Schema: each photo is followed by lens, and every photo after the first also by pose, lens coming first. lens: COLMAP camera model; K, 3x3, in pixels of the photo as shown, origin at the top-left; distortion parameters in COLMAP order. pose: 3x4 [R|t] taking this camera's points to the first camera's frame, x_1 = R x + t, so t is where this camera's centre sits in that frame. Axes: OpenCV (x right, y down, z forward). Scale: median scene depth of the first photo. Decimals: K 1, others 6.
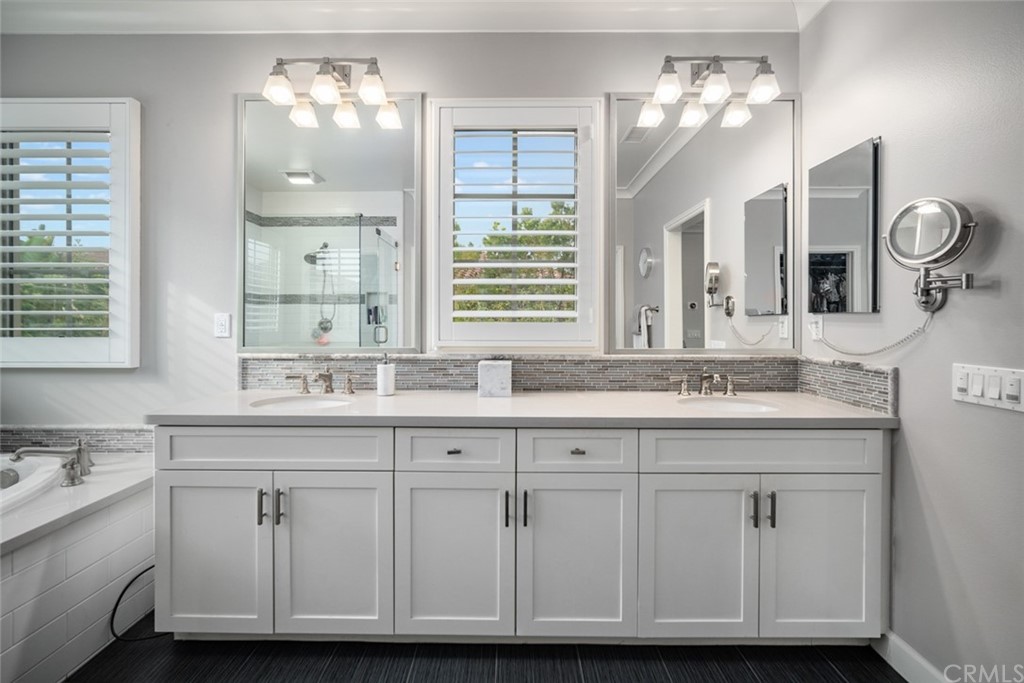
lens RADIAL K [[438.5, 0, 510.4], [0, 438.5, 321.7], [0, 0, 1]] dist [0.000396, 0.000141]
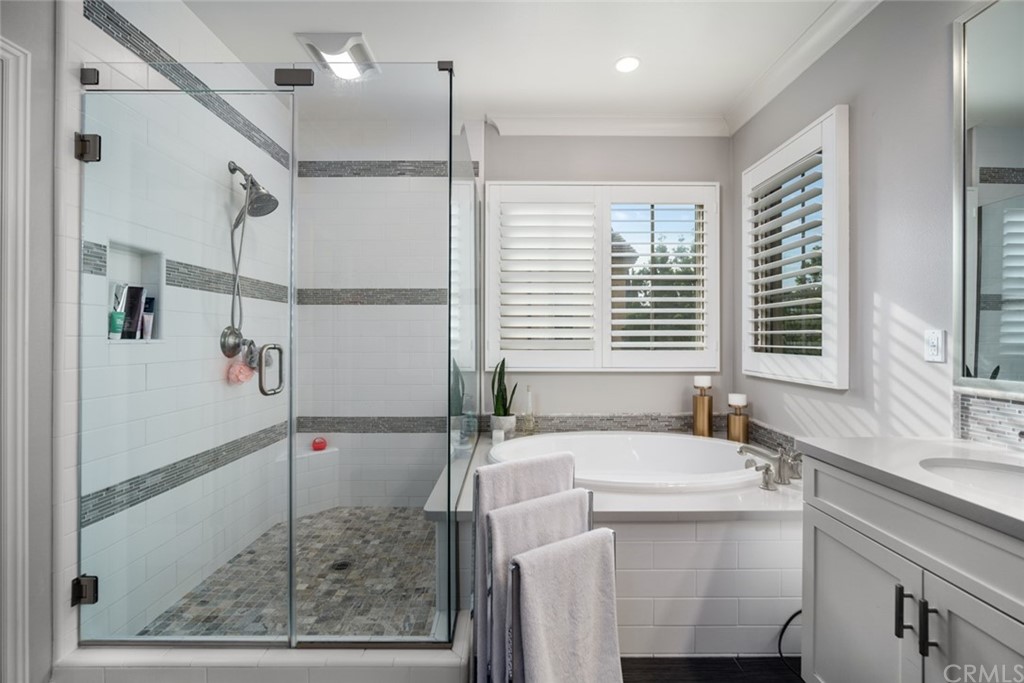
lens RADIAL K [[444.5, 0, 513.6], [0, 444.5, 336.7], [0, 0, 1]] dist [0.000004, 0.000143]
pose [[0.010798, -0.005822, -0.999925, 0.087409], [-0.003735, 0.999976, -0.005863, 0.000202], [0.999935, 0.003798, 0.010776, 0.284262]]
